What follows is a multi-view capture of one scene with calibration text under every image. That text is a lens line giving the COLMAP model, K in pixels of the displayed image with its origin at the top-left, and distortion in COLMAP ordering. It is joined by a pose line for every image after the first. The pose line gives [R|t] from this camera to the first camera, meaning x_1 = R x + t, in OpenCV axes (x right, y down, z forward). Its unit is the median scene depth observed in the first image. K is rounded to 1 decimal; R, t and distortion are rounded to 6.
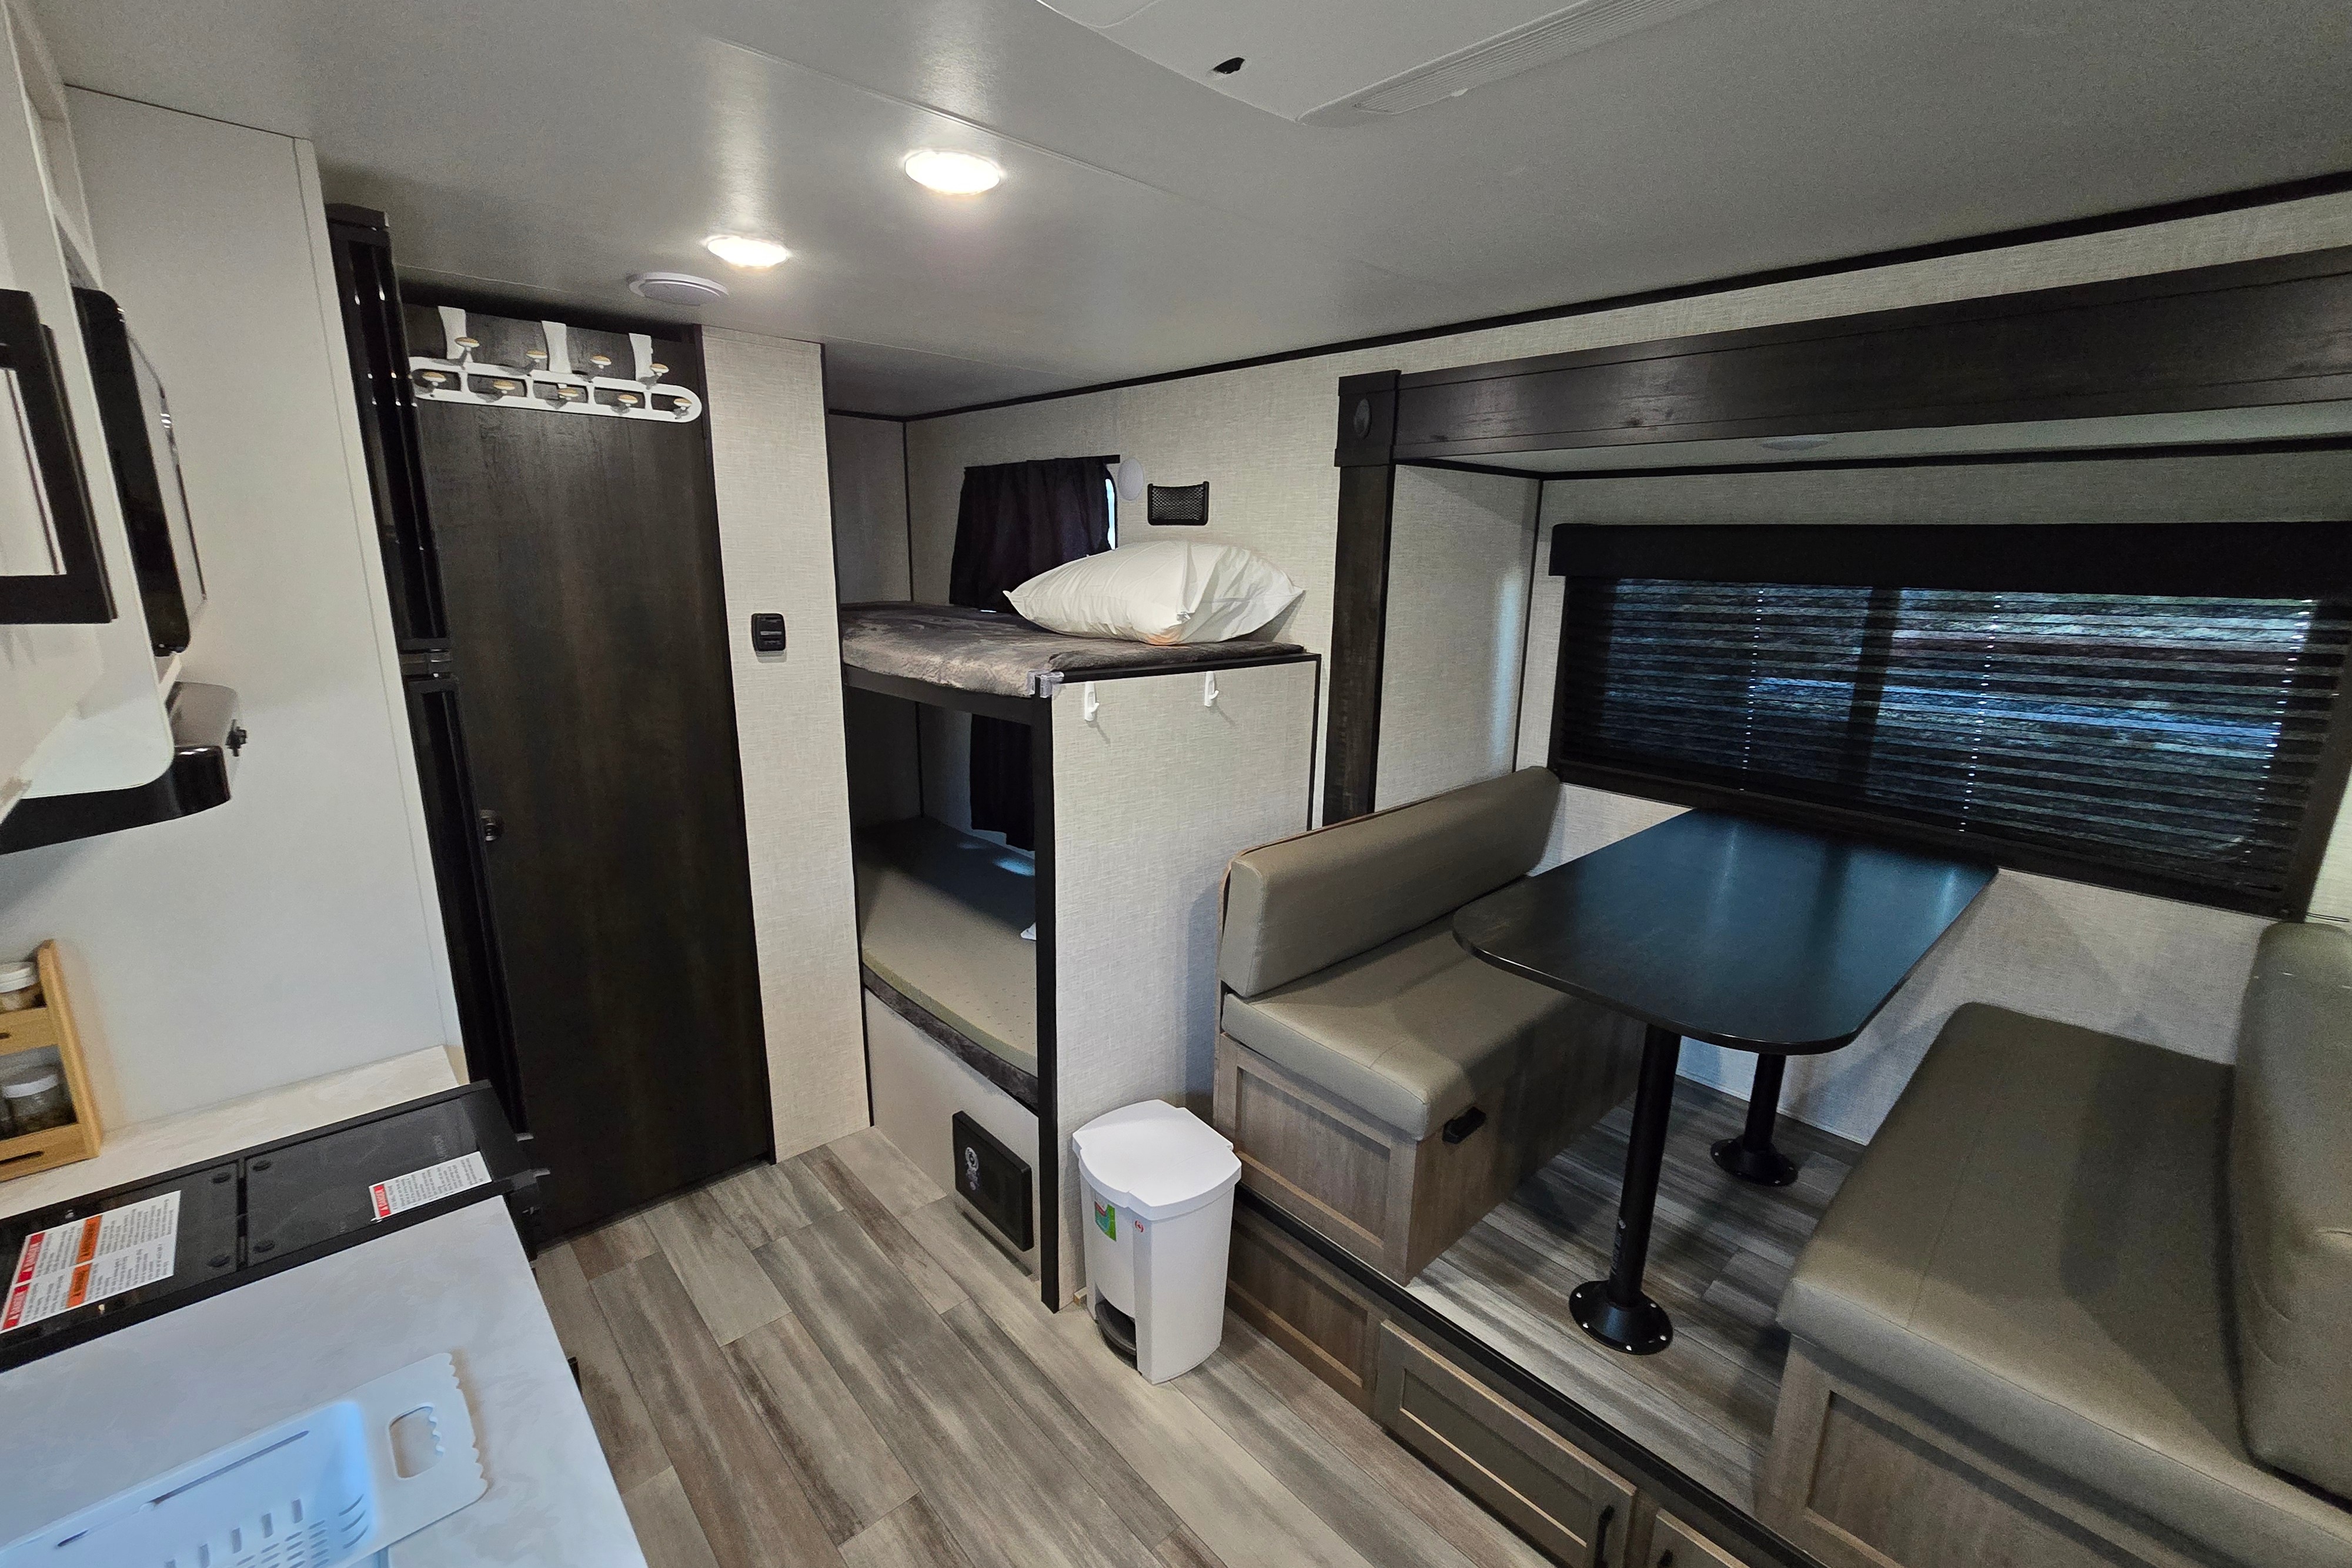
lens RADIAL K [[975.2, 0, 1187.1], [0, 975.2, 785.7], [0, 0, 1]] dist [-0.004434, -0.001286]
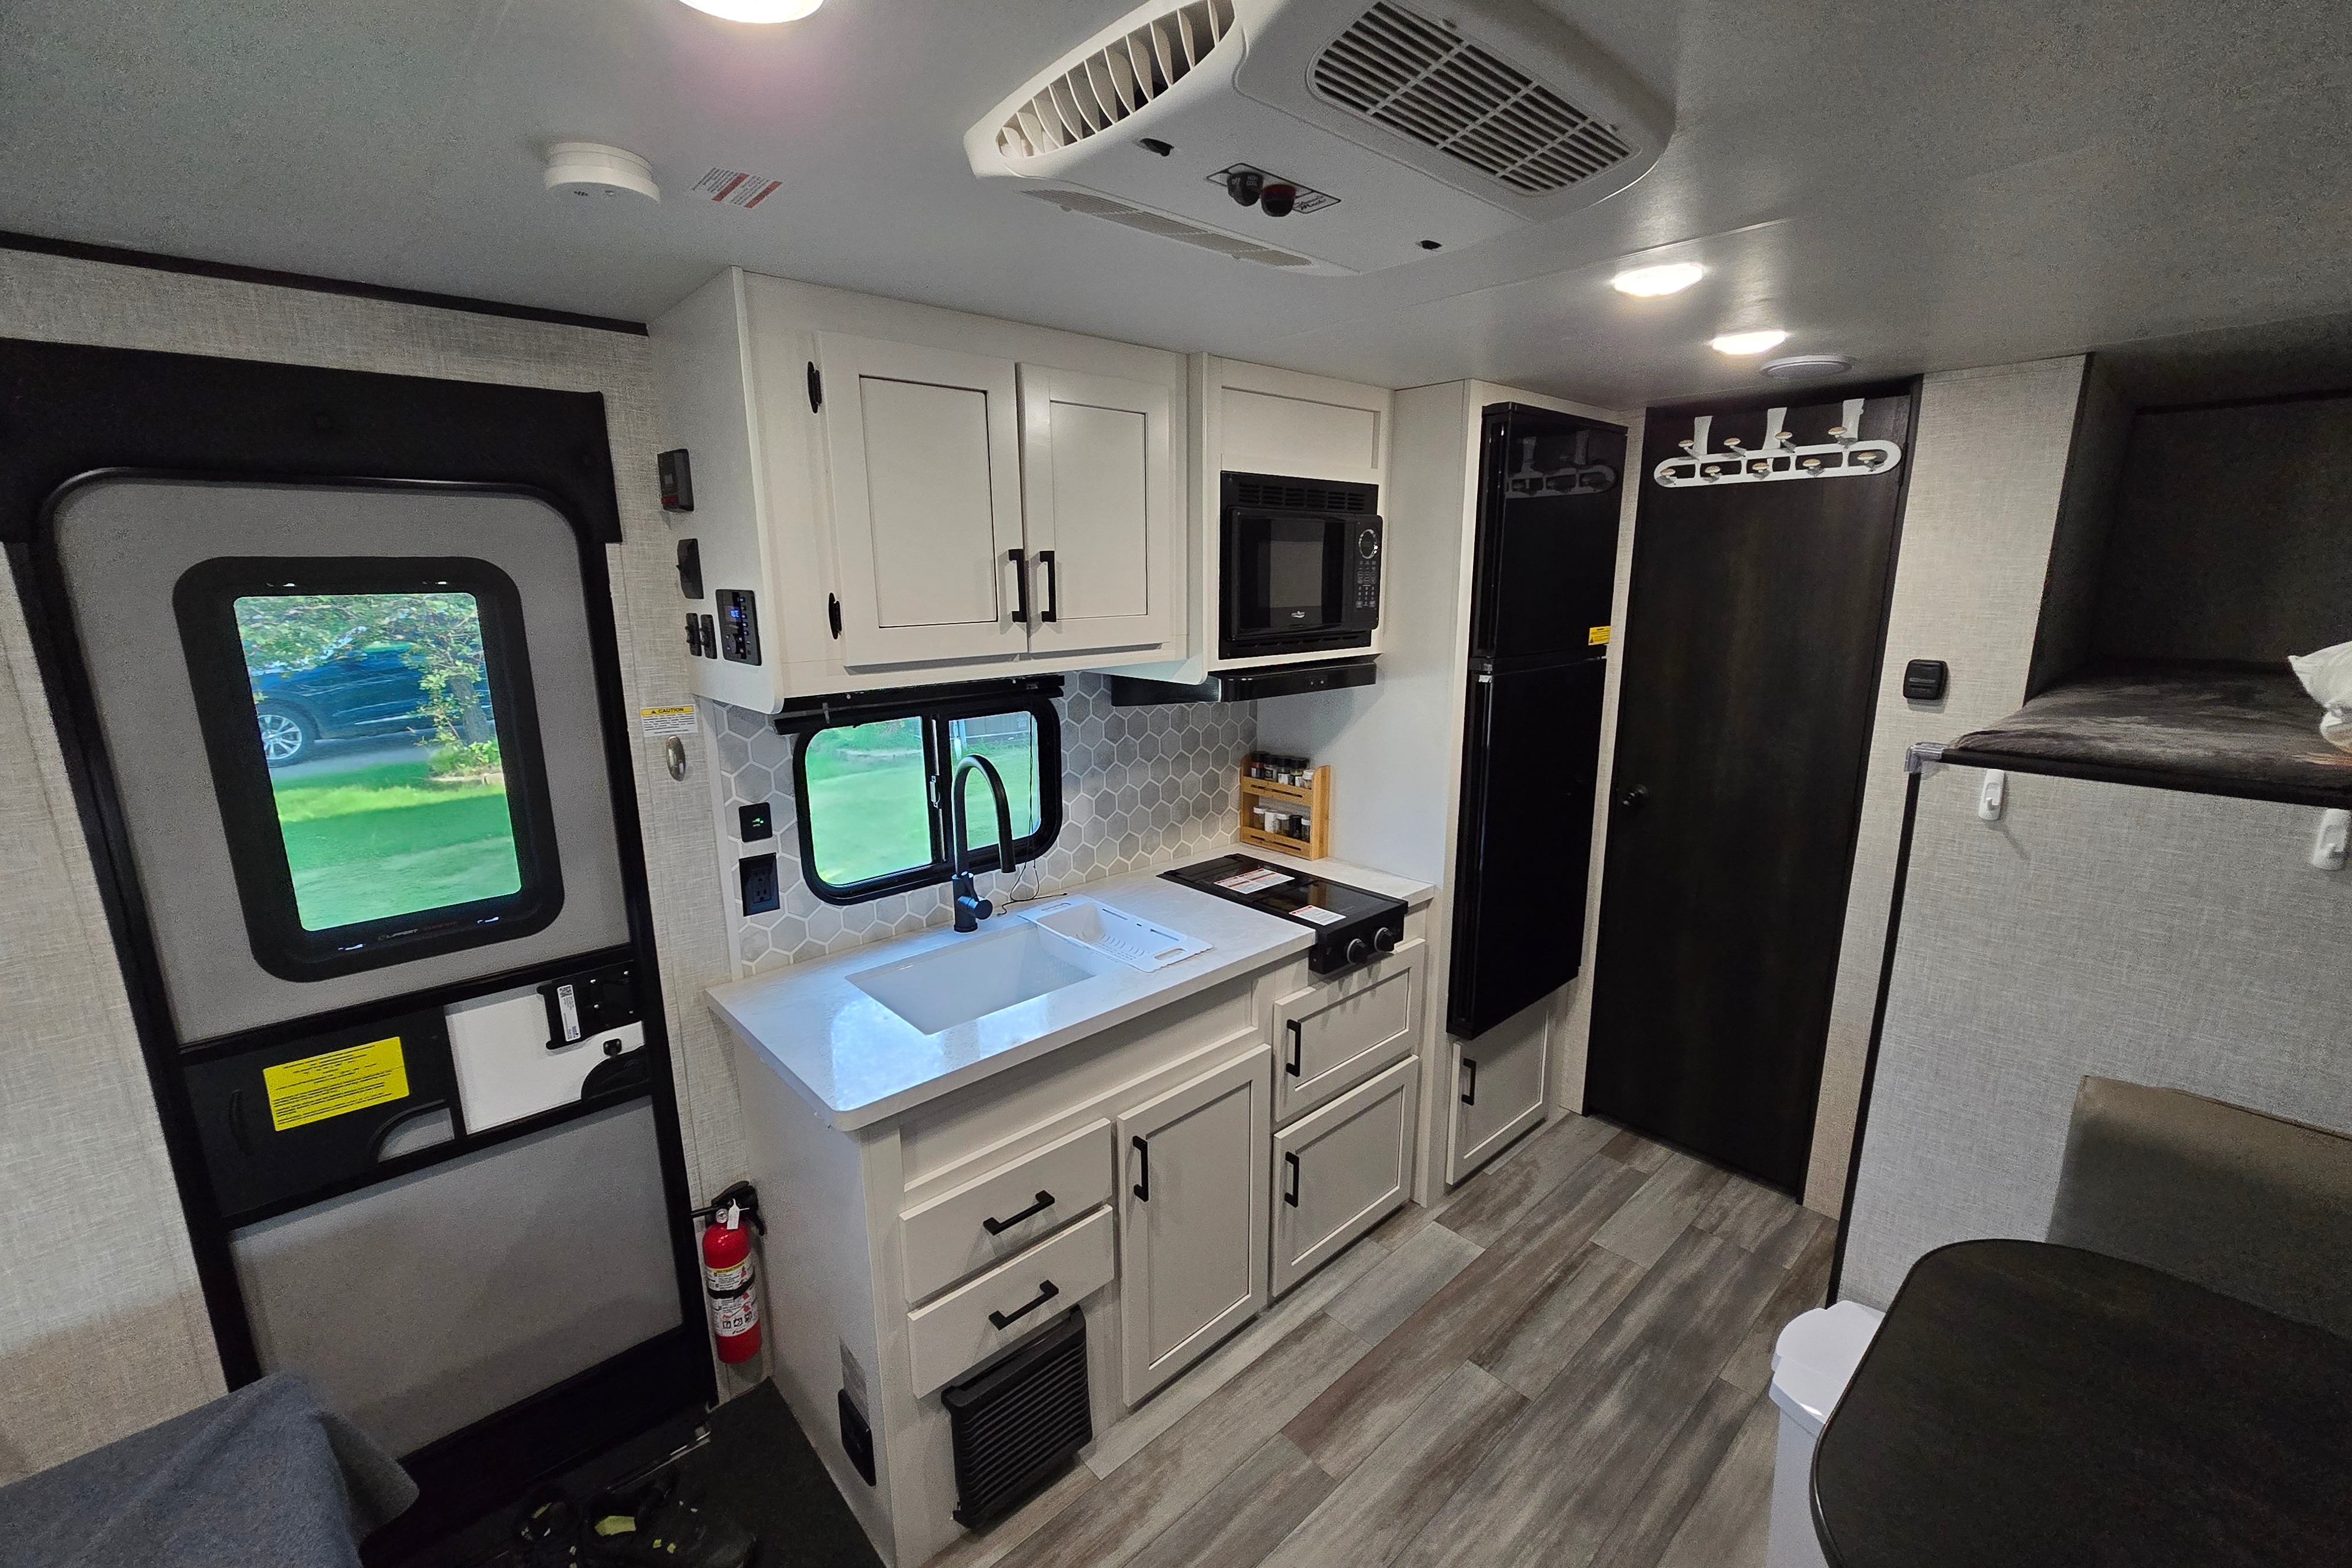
lens RADIAL K [[975.2, 0, 1163.9], [0, 975.2, 782.5], [0, 0, 1]] dist [-0.004434, -0.001286]
pose [[-0.025141, 0.193208, -0.980836, 0.614215], [-0.224033, 0.955102, 0.193881, -0.089846], [0.974257, 0.224614, 0.019273, 0.319068]]
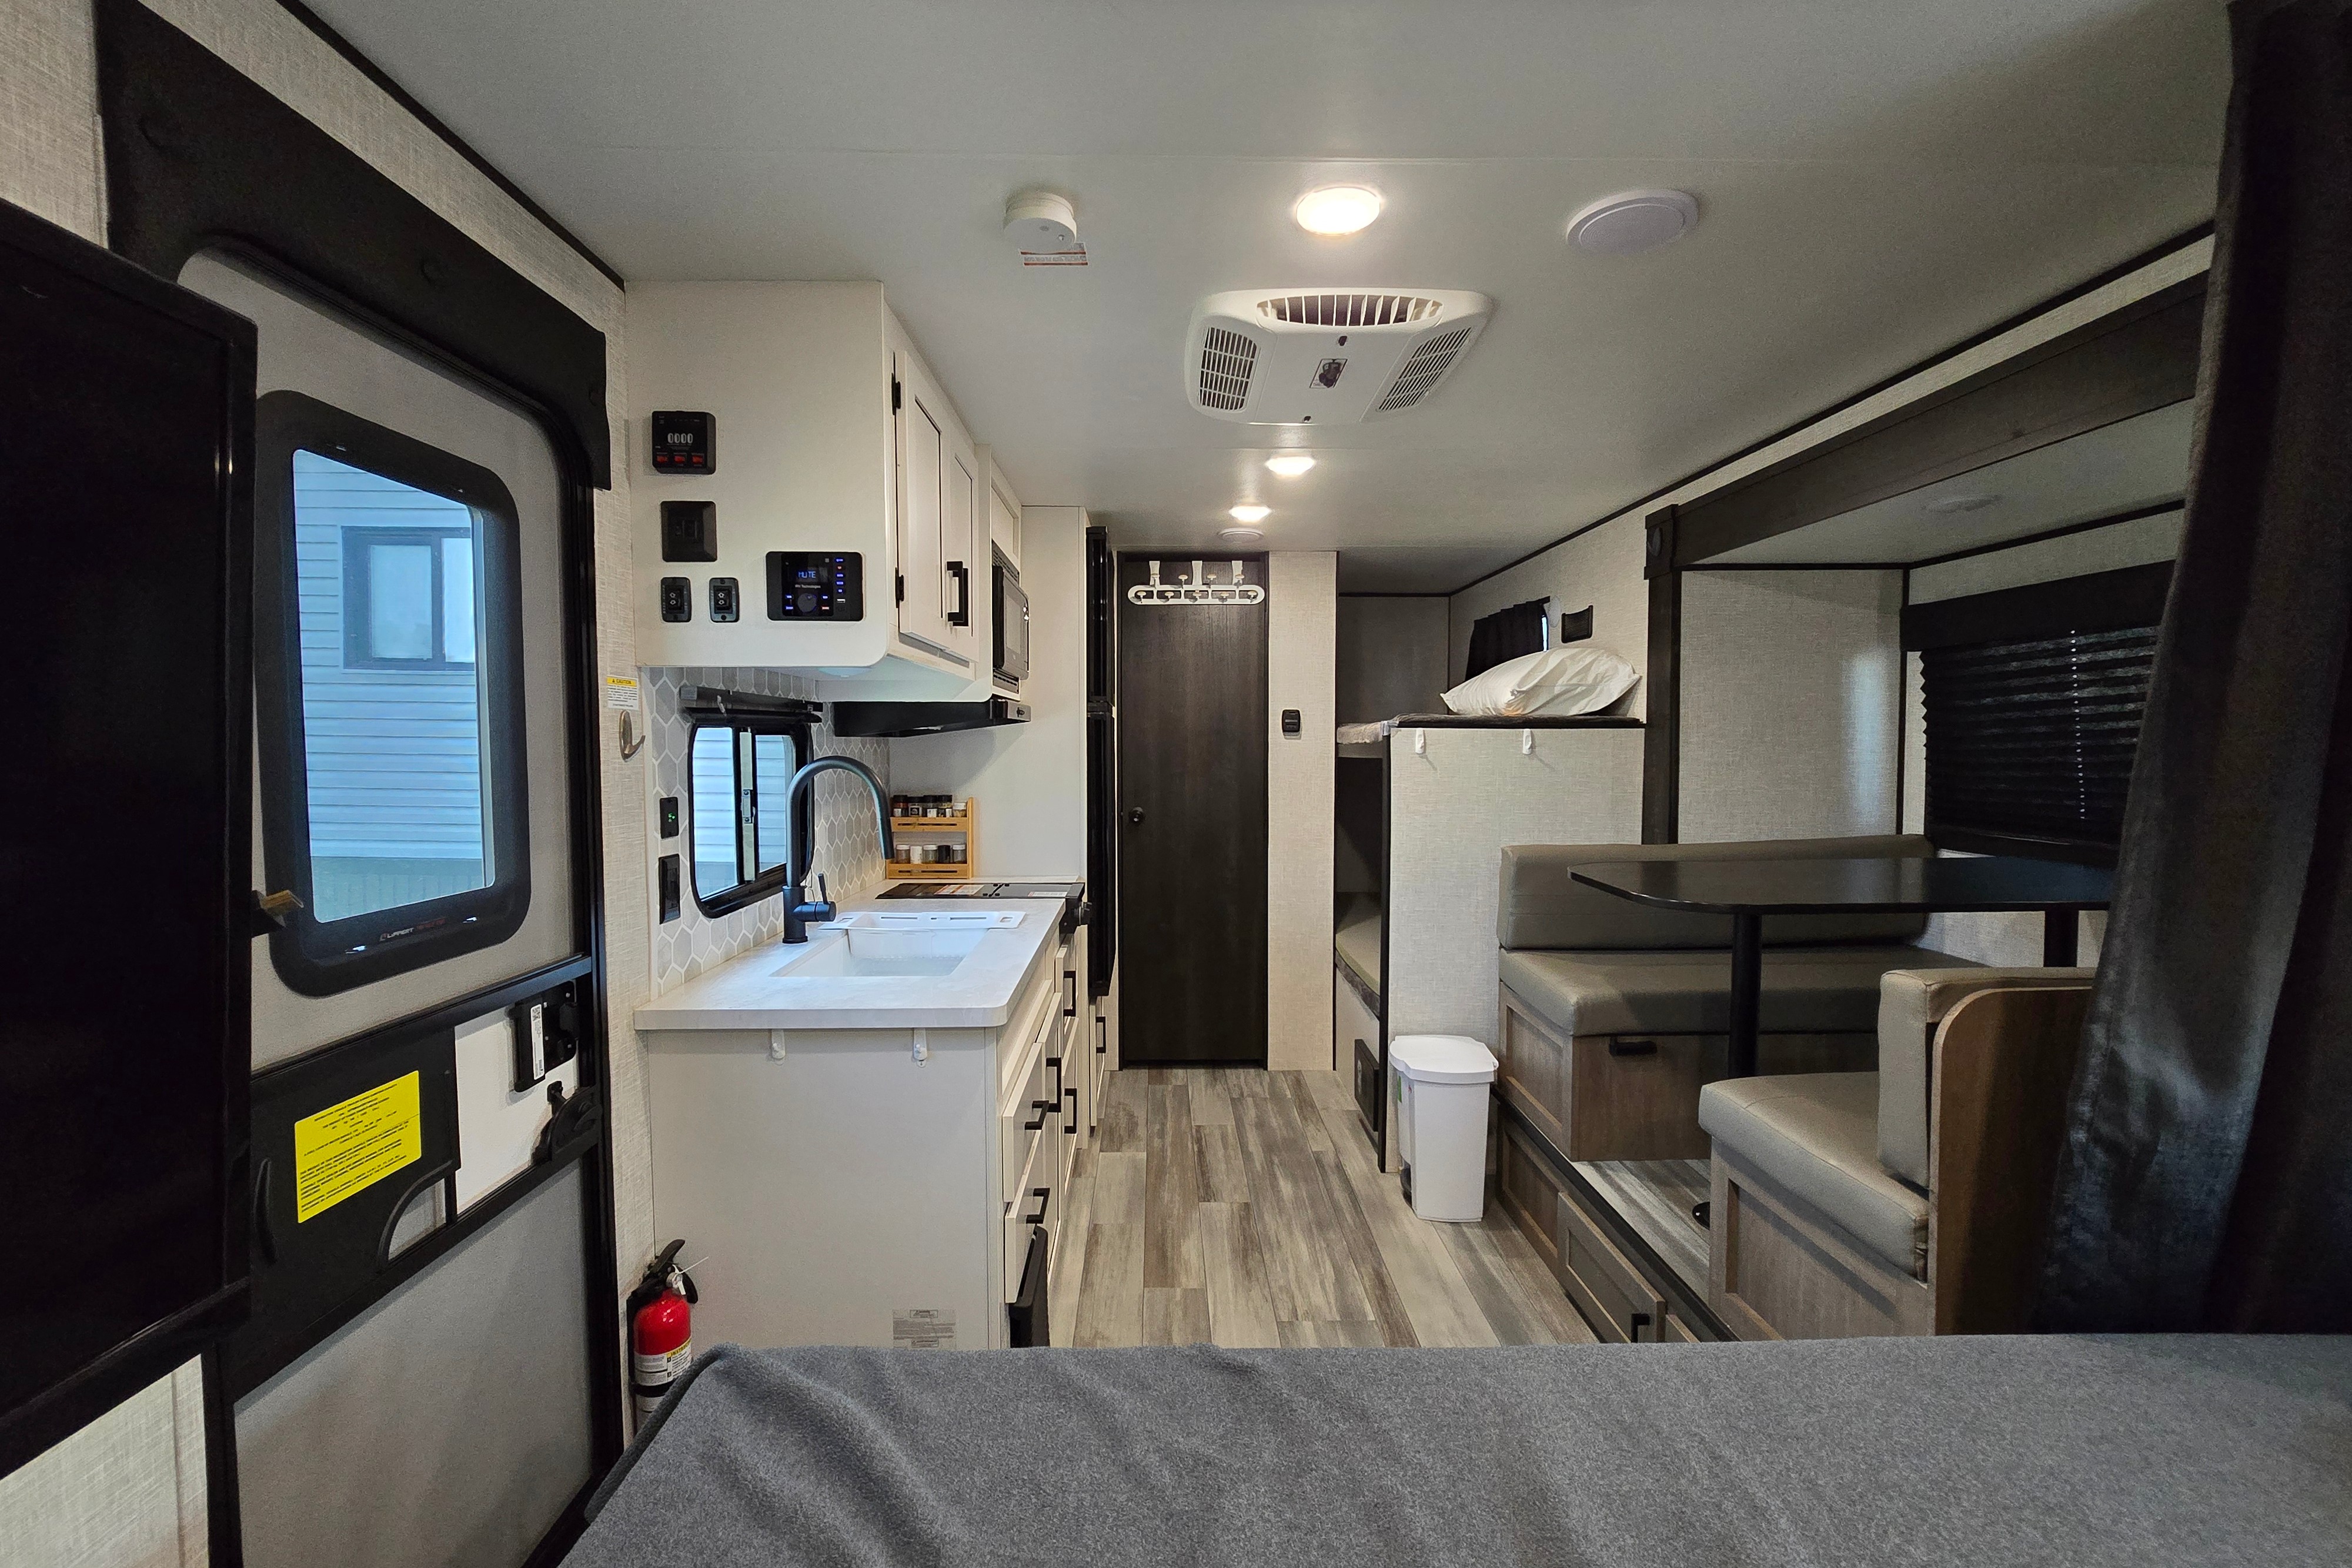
lens RADIAL K [[975.2, 0, 1165.6], [0, 975.2, 782.5], [0, 0, 1]] dist [-0.004434, -0.001286]
pose [[0.736284, 0.008293, -0.676622, 0.609107], [-0.142344, 0.979449, -0.142891, 0.241015], [0.661531, 0.201521, 0.722333, -0.359437]]
